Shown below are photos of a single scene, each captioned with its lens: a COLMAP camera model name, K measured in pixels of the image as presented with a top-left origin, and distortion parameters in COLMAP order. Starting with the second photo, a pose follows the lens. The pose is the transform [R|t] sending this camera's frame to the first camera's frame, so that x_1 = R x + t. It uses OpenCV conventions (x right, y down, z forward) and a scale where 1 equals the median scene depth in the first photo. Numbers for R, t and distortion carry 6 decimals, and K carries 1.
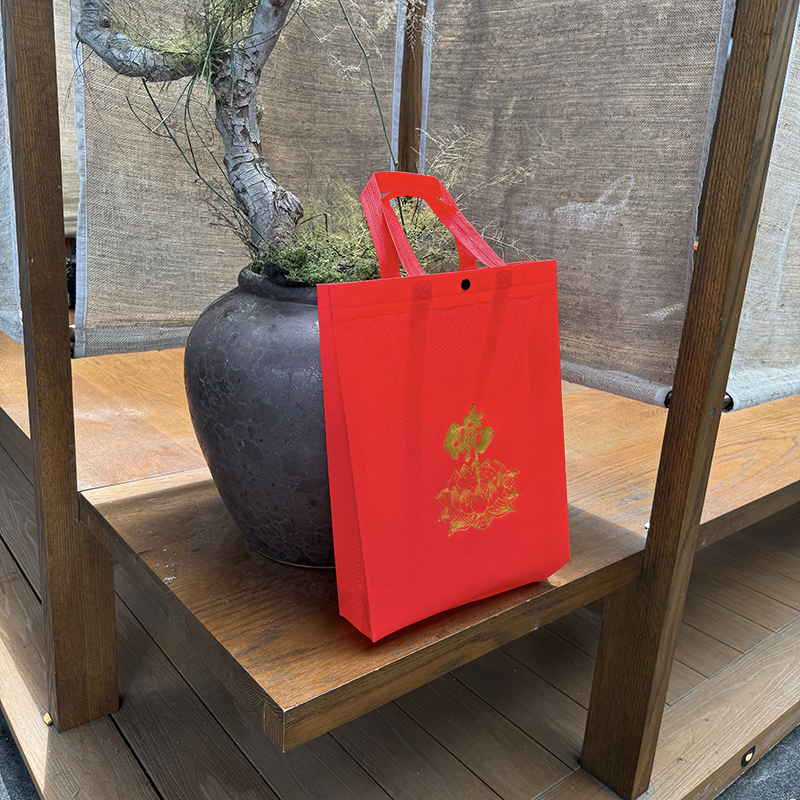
lens RADIAL K [[762.4, 0, 399.4], [0, 762.4, 401.4], [0, 0, 1]] dist [-0.010893, 0.000000]
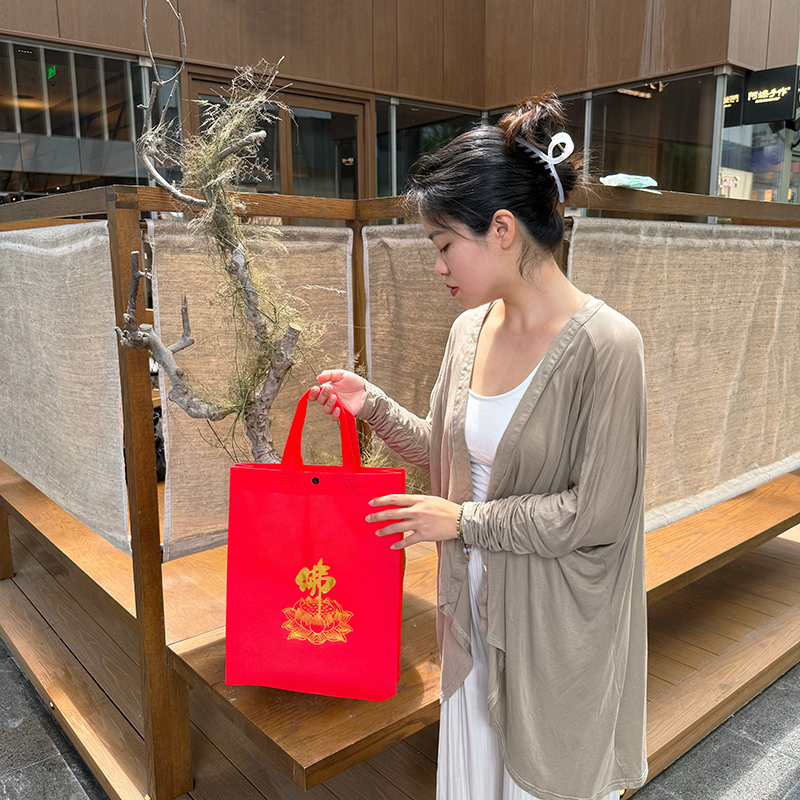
lens RADIAL K [[762.4, 0, 400.7], [0, 762.4, 396.2], [0, 0, 1]] dist [-0.010893, 0.000000]
pose [[0.997512, -0.069232, 0.013325, 0.086042], [0.070283, 0.991381, -0.110563, -0.195895], [-0.005556, 0.111224, 0.993780, -0.669723]]
